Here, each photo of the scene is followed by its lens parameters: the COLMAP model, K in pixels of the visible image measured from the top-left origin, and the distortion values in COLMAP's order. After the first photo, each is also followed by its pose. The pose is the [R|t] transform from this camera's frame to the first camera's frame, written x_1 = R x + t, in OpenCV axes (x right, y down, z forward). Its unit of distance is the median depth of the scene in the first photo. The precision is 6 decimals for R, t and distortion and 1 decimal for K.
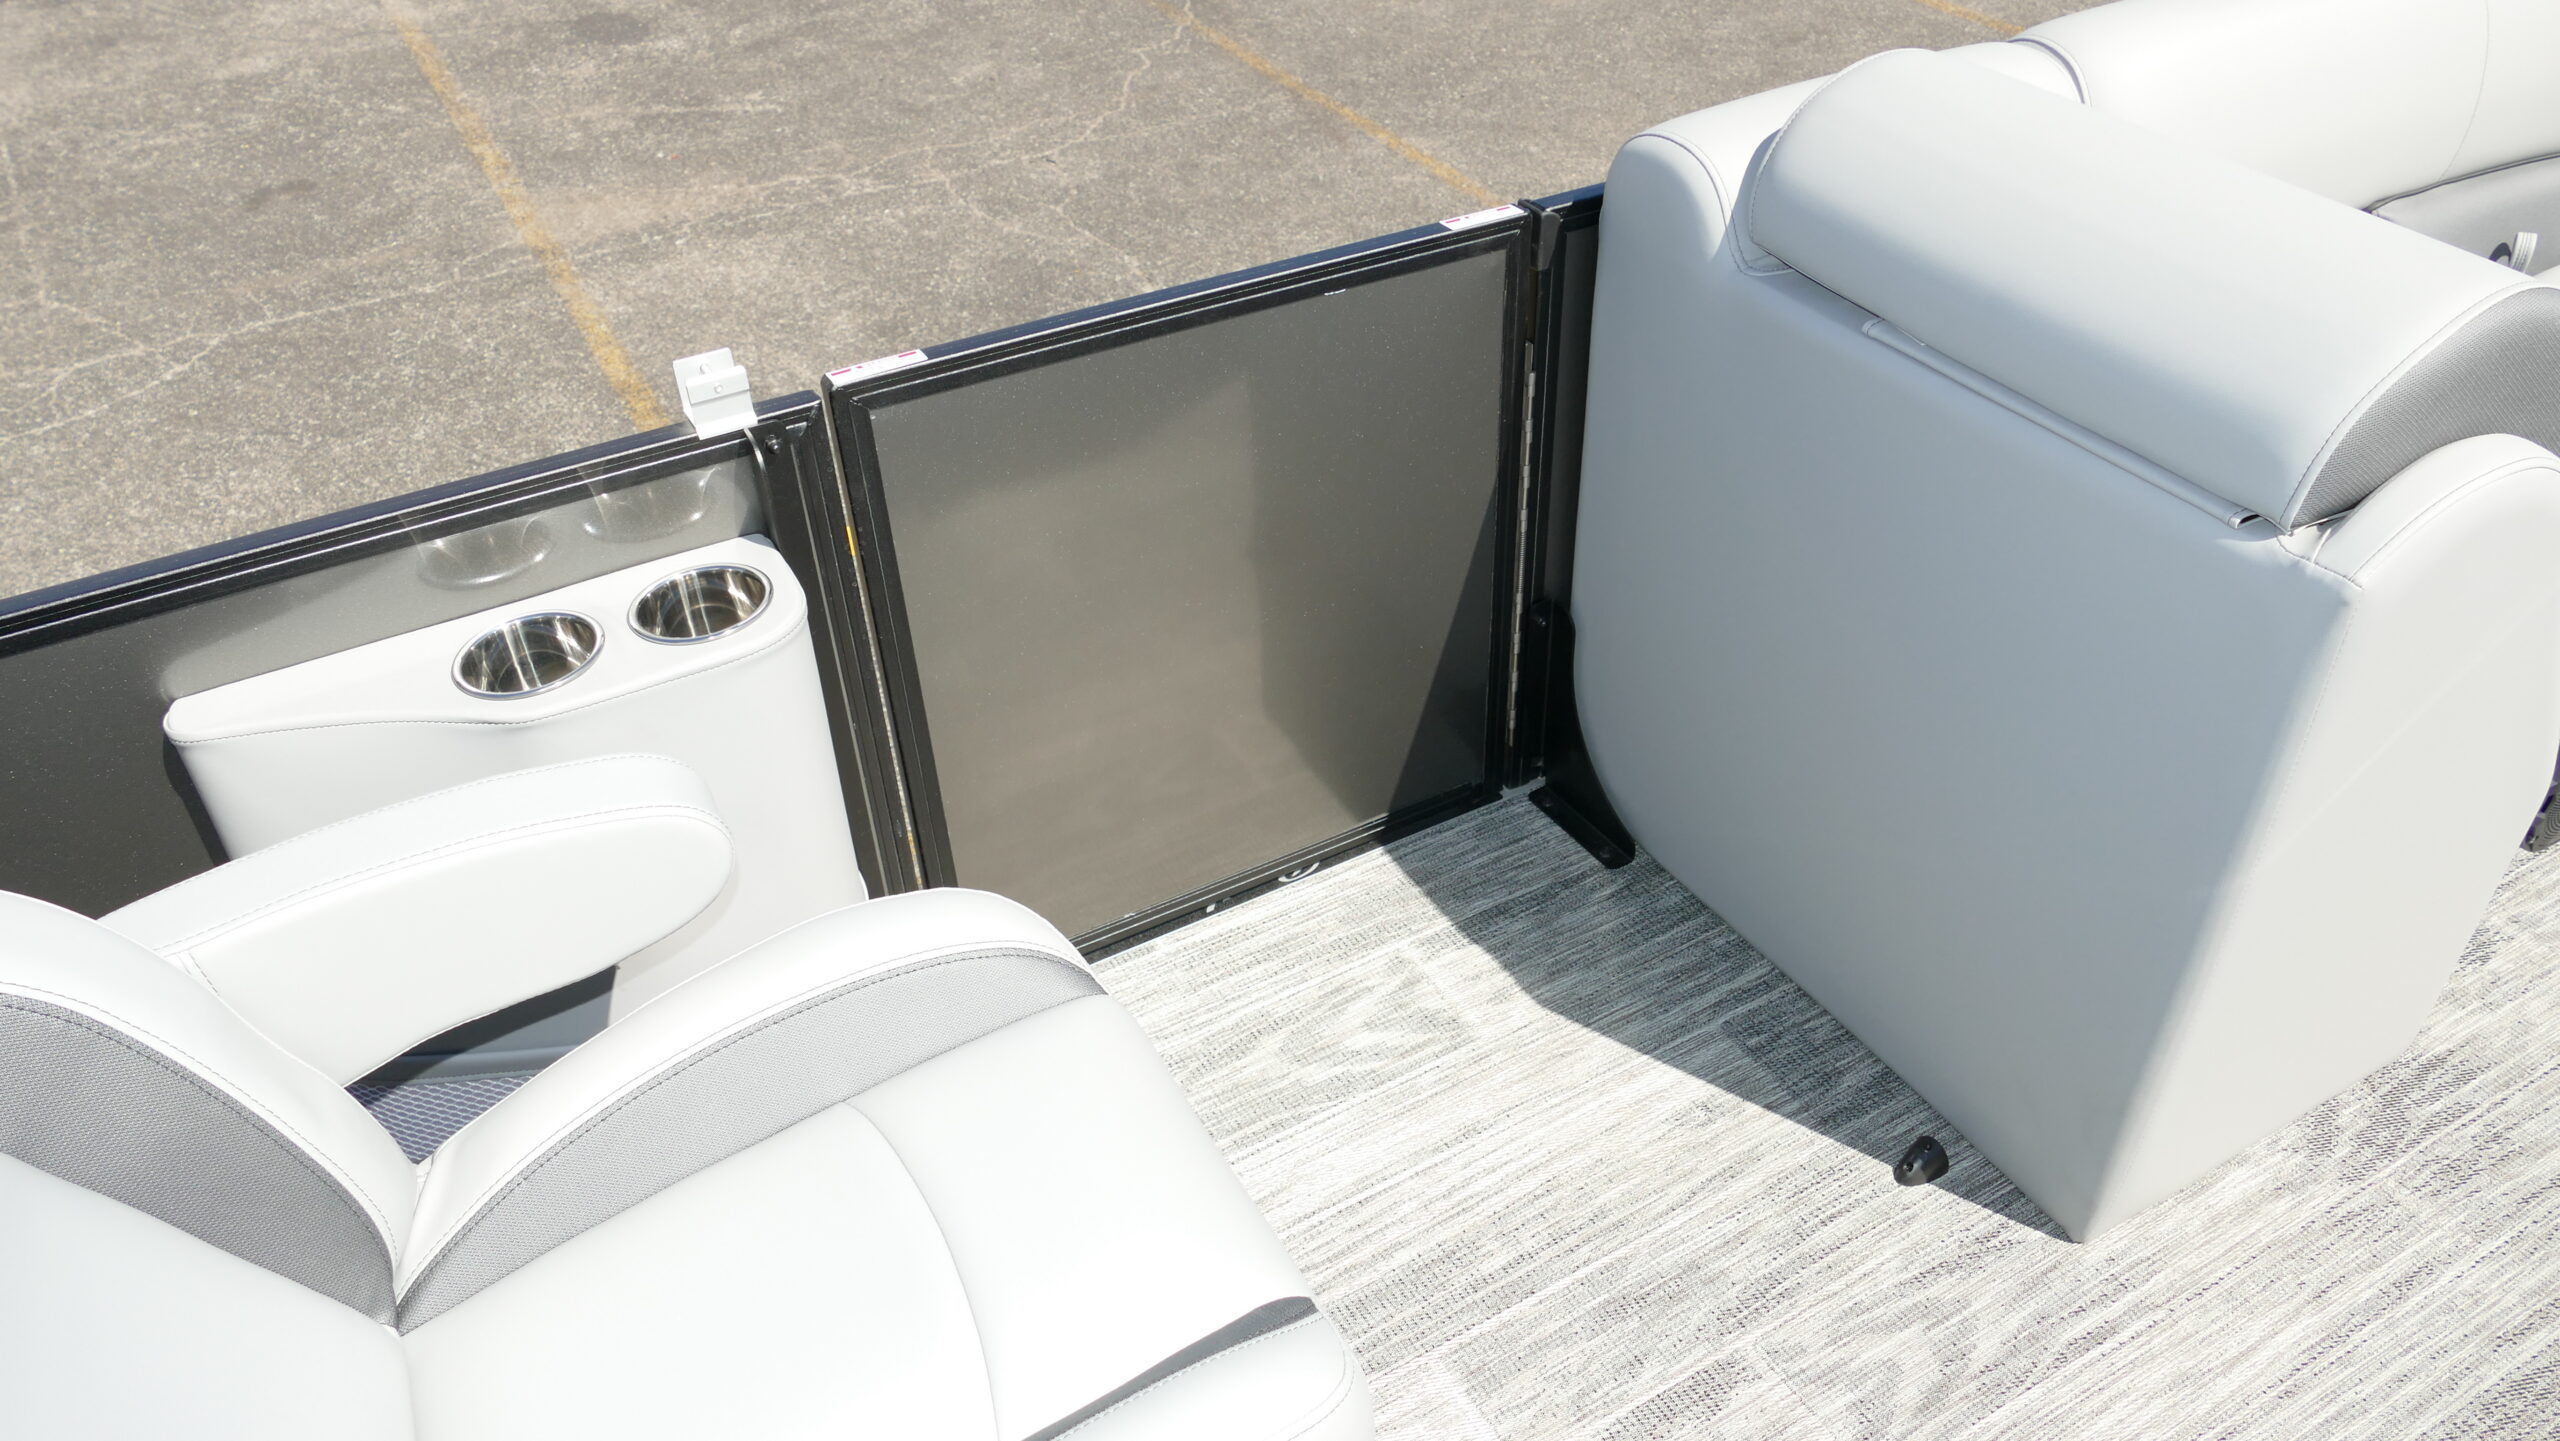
lens RADIAL K [[1834.1, 0, 1265.4], [0, 1834.1, 706.4], [0, 0, 1]] dist [-0.013591, 0.005547]
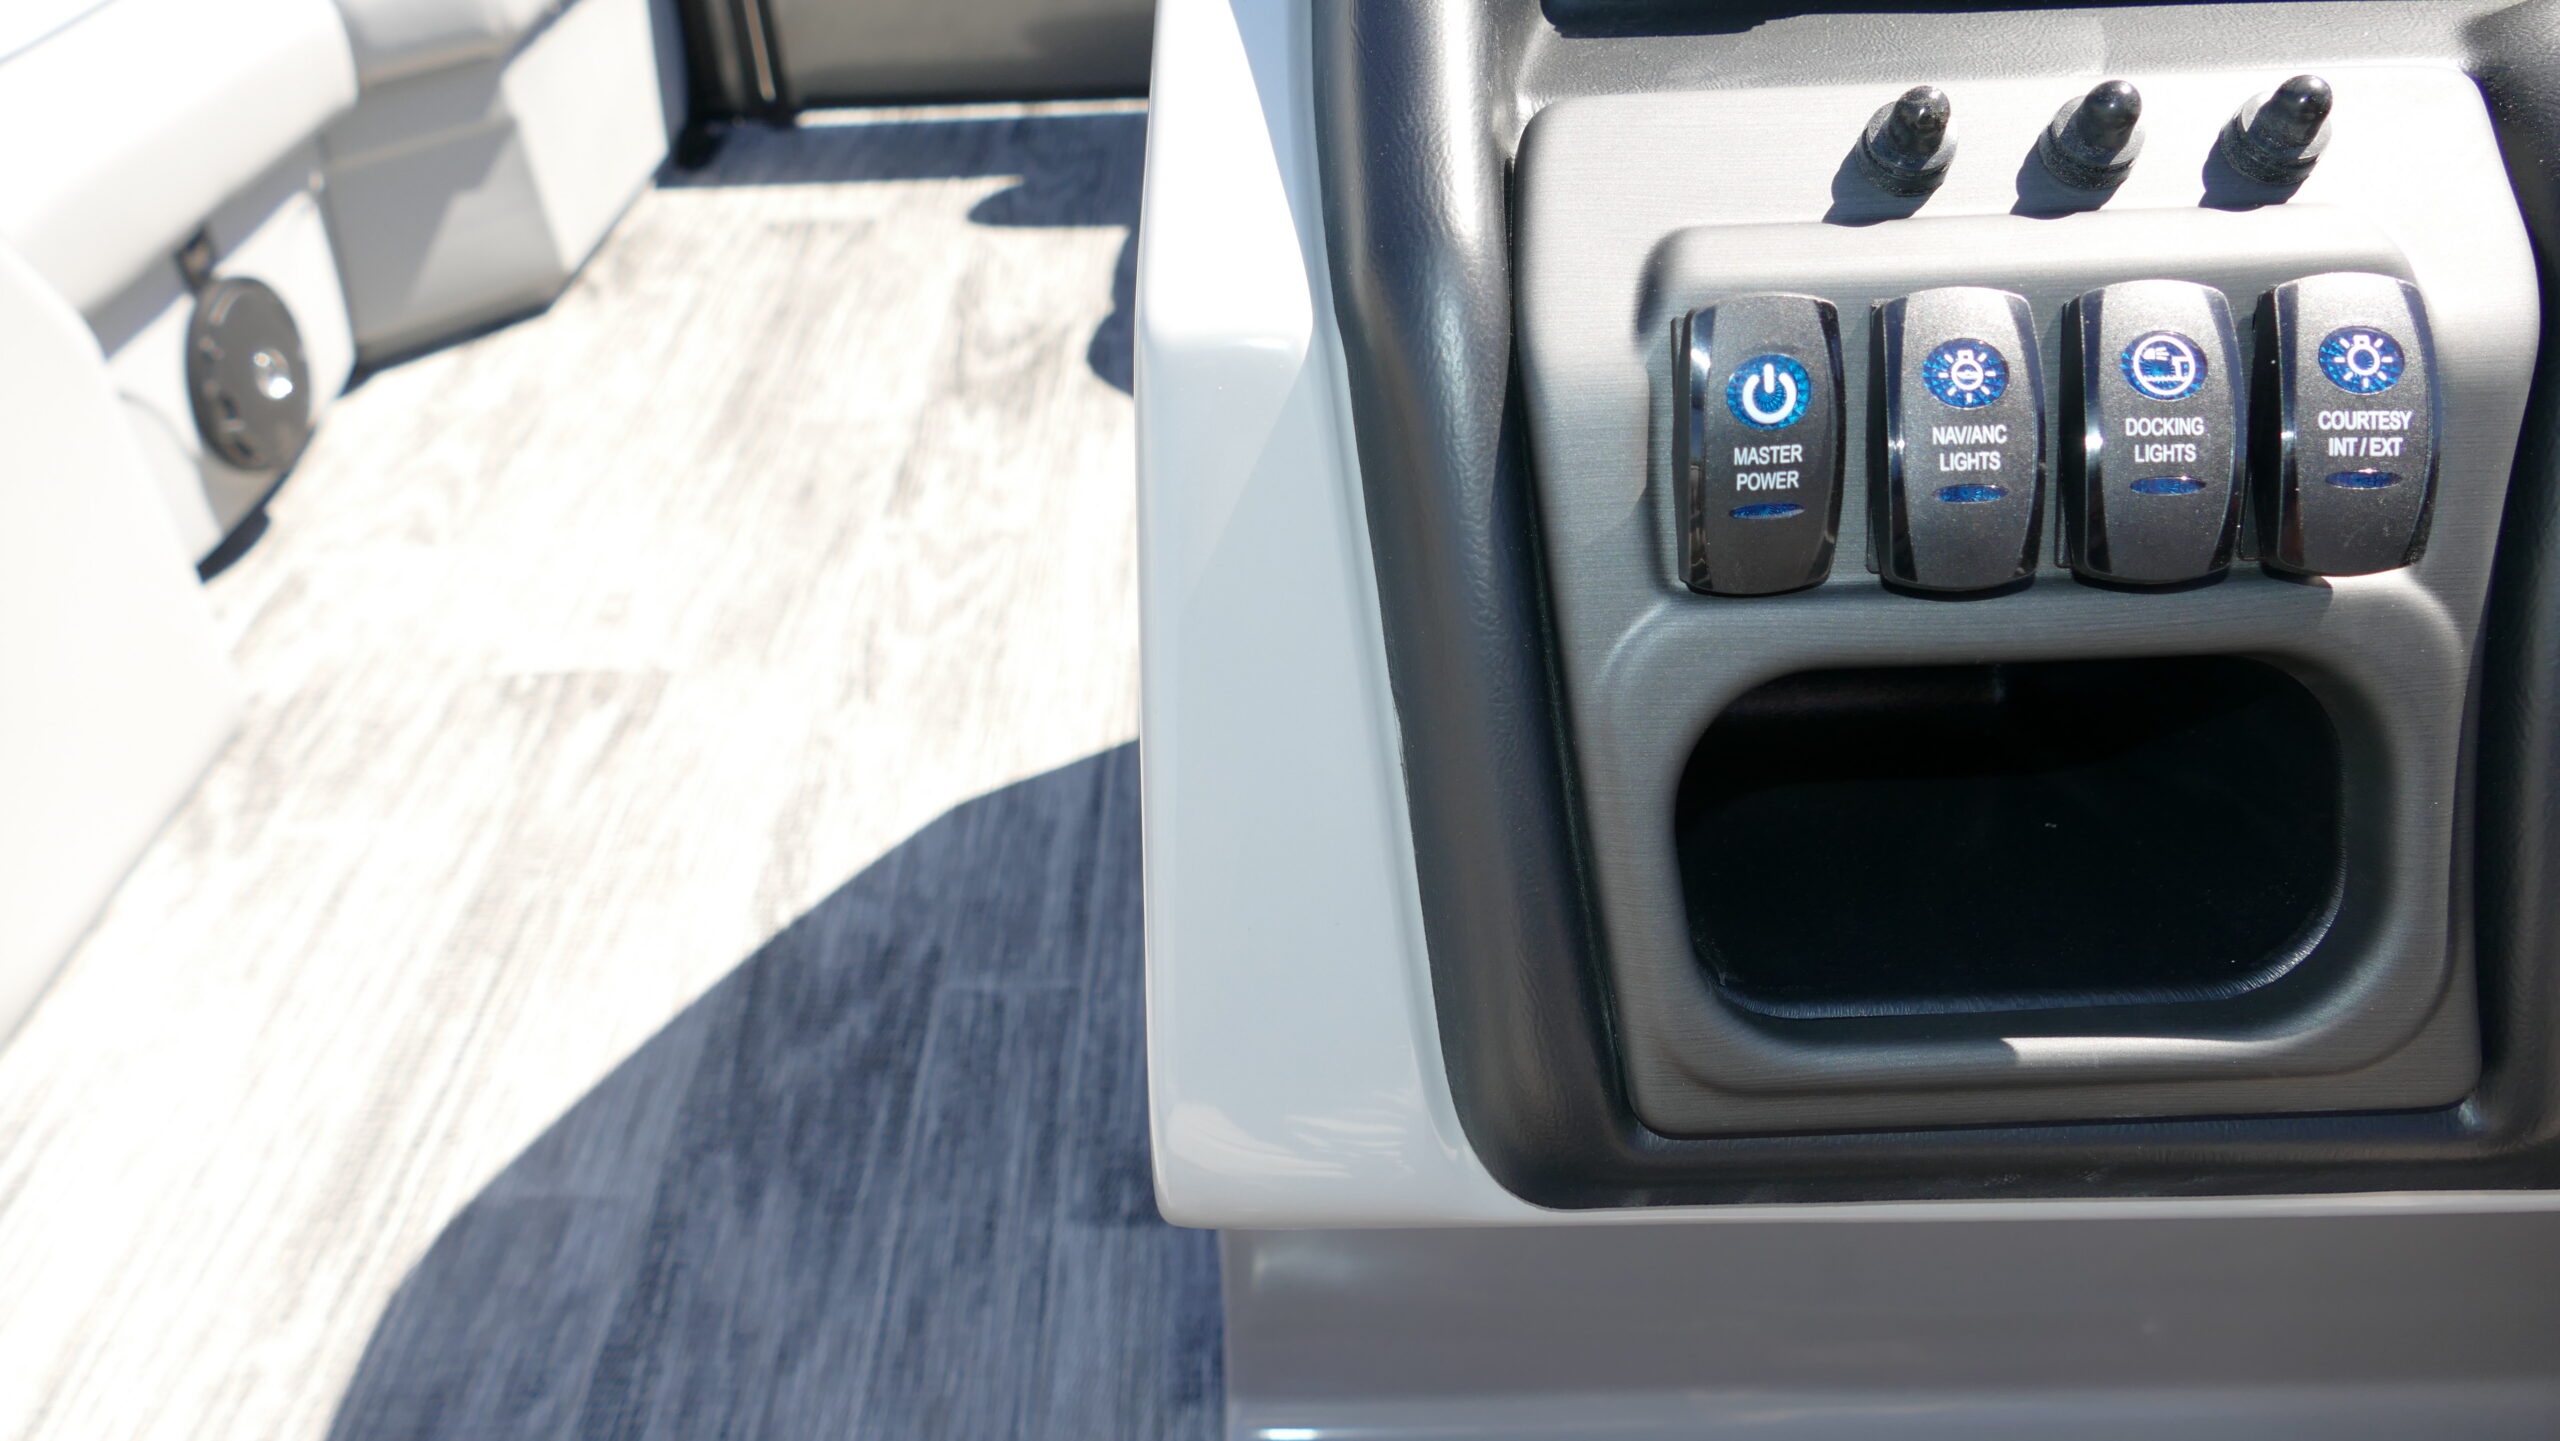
lens RADIAL K [[1834.1, 0, 1261.1], [0, 1834.1, 719.4], [0, 0, 1]] dist [-0.013591, 0.005547]
pose [[0.490726, -0.514137, 0.703456, 0.247001], [0.541765, 0.812356, 0.215797, 0.261948], [-0.682406, 0.275211, 0.677186, 0.091655]]
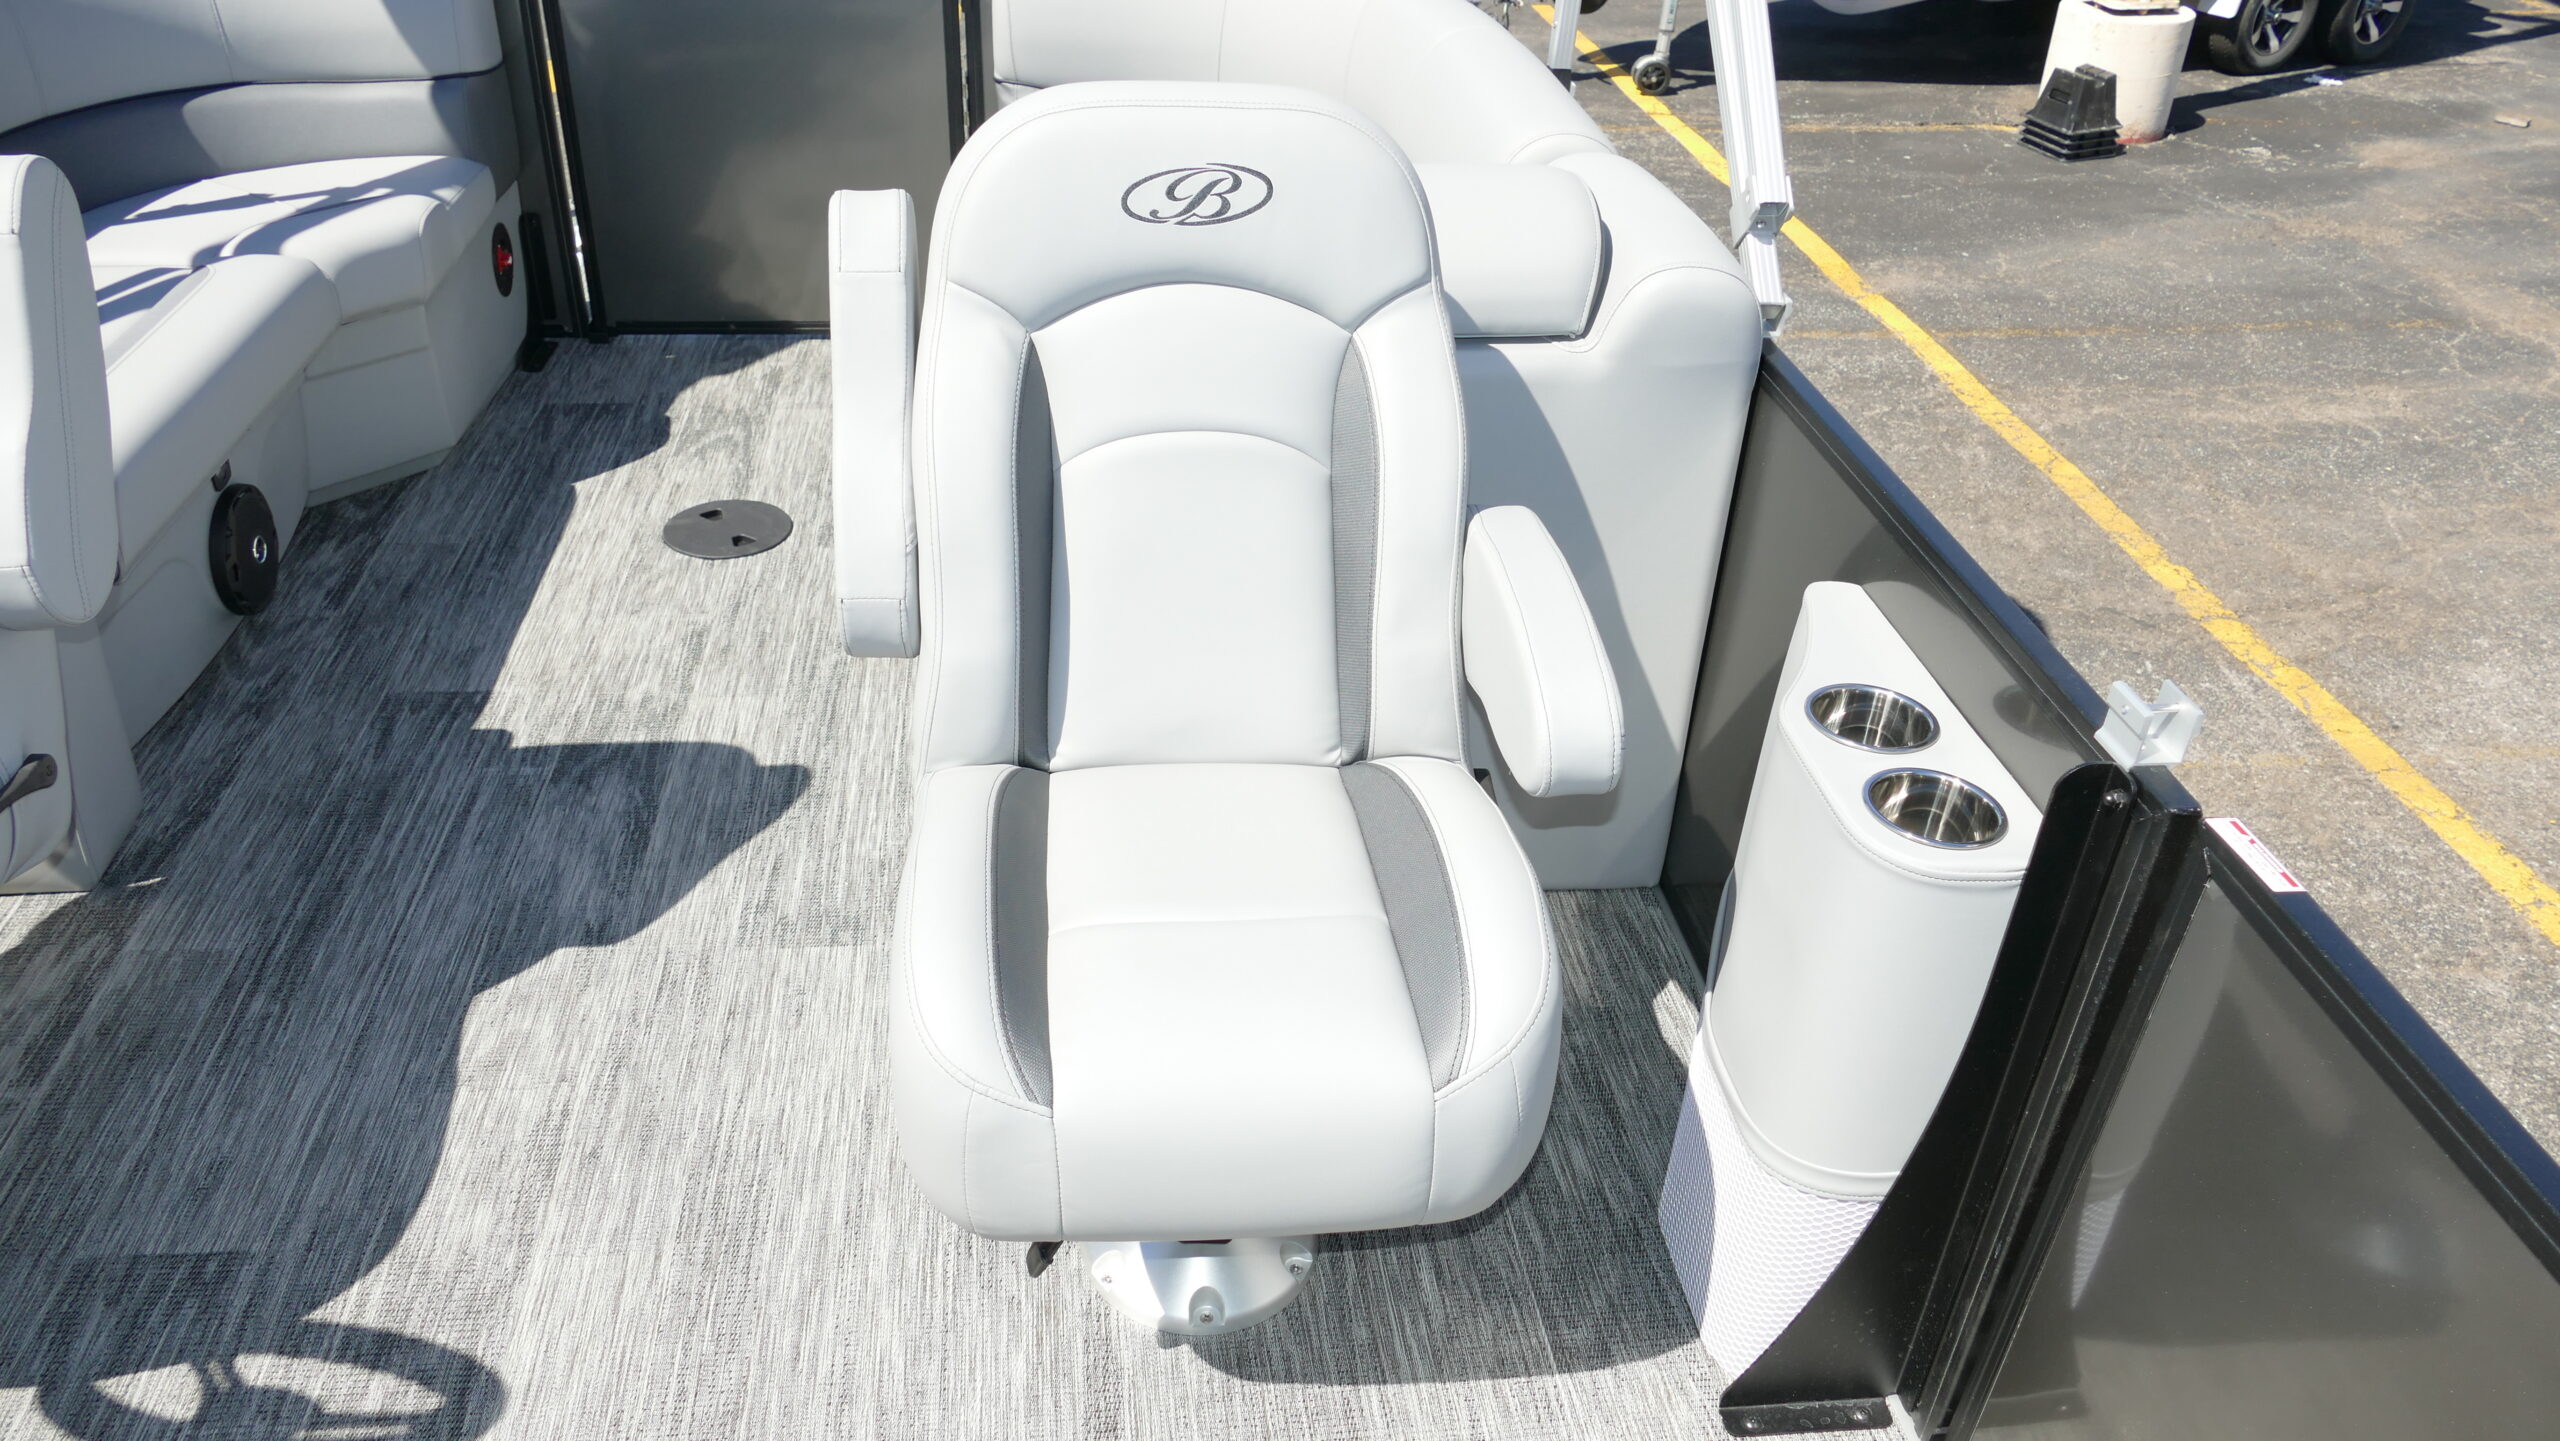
lens RADIAL K [[1834.1, 0, 1268.4], [0, 1834.1, 710.3], [0, 0, 1]] dist [-0.013591, 0.005547]
pose [[-0.386958, 0.502192, -0.773348, 0.457625], [-0.583939, 0.515622, 0.627016, -0.391672], [0.713637, 0.694217, 0.093725, 0.473810]]
